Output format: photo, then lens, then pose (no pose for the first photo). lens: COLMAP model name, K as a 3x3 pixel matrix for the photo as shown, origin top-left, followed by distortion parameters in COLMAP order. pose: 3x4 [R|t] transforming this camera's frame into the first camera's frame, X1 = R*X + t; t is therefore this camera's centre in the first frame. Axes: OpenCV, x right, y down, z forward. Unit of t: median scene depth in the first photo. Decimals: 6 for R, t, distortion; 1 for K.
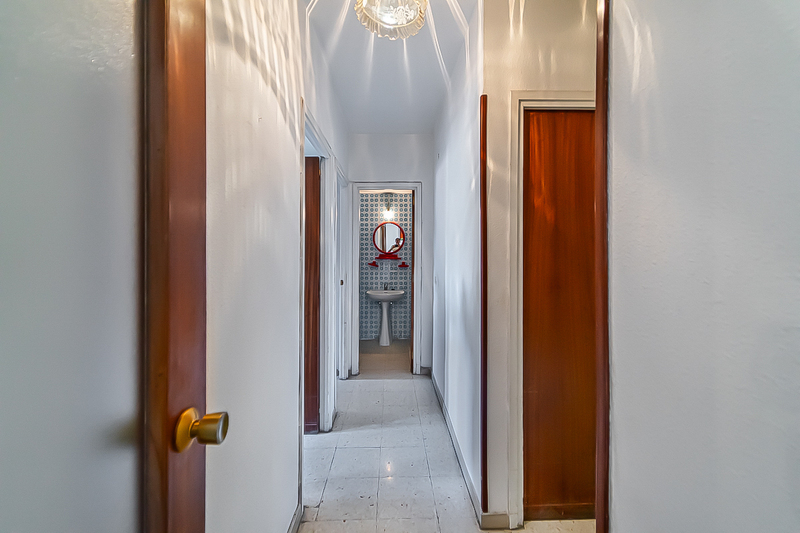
lens RADIAL K [[328.9, 0, 400.8], [0, 328.9, 264.8], [0, 0, 1]] dist [0.012282, -0.001319]
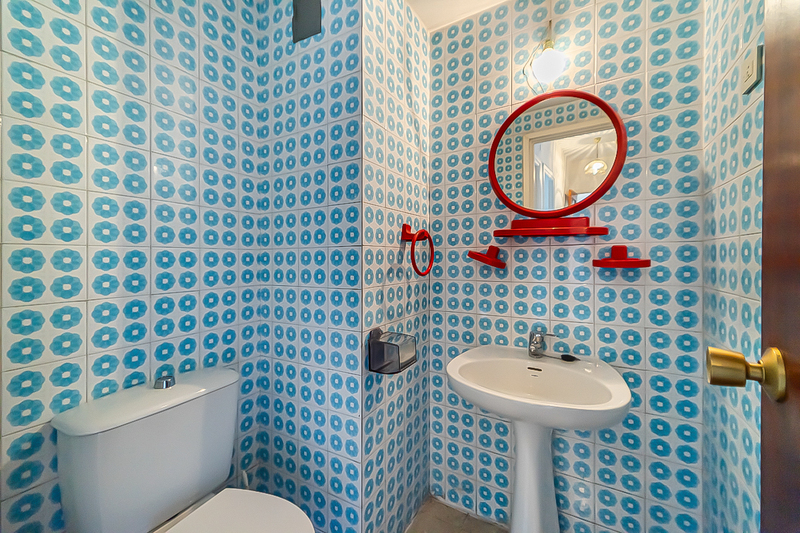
lens RADIAL K [[328.9, 0, 387.3], [0, 328.9, 261.5], [0, 0, 1]] dist [0.012282, -0.001319]
pose [[0.844406, -0.002672, -0.535697, -0.005563], [0.004626, 0.999987, 0.002304, 0.000995], [0.535684, -0.004424, 0.844407, 0.709519]]
